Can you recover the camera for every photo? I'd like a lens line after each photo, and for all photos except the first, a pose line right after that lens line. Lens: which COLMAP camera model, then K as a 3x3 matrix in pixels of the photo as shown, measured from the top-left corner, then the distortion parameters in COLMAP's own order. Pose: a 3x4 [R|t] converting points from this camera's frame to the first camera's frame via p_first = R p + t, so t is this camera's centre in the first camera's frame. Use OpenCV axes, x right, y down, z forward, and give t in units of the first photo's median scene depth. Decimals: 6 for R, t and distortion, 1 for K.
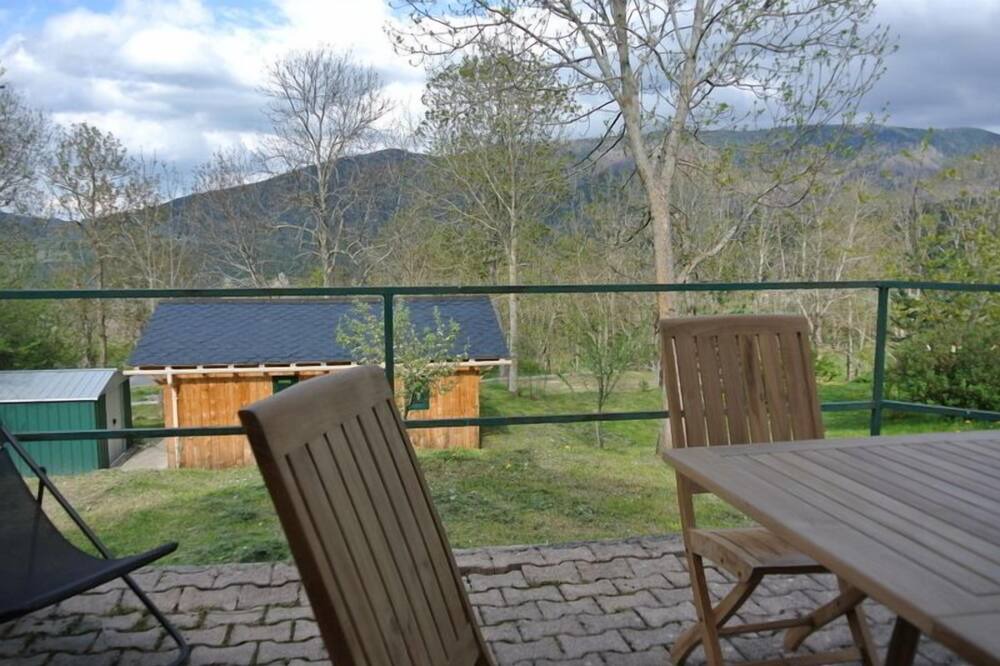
lens RADIAL K [[790.1, 0, 500.0], [0, 790.1, 333.0], [0, 0, 1]] dist [-0.083148, 0.039734]
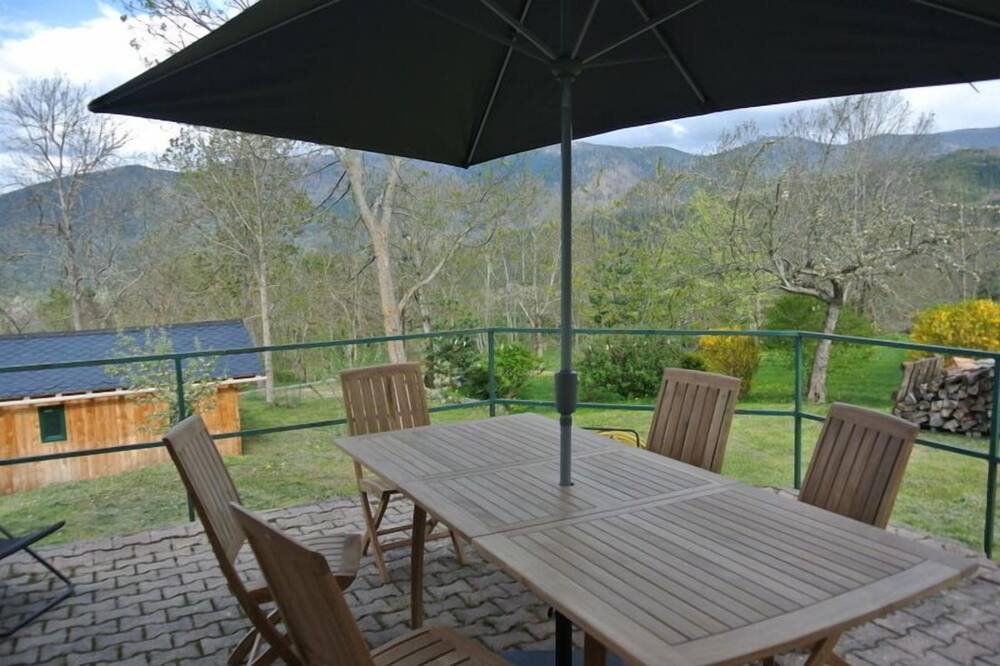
lens RADIAL K [[790.1, 0, 500.0], [0, 790.1, 333.0], [0, 0, 1]] dist [-0.083148, 0.039734]
pose [[0.953112, -0.057098, 0.297184, 0.003038], [0.056373, 0.998349, 0.011016, -0.022722], [-0.297322, 0.006254, 0.954757, -0.193291]]
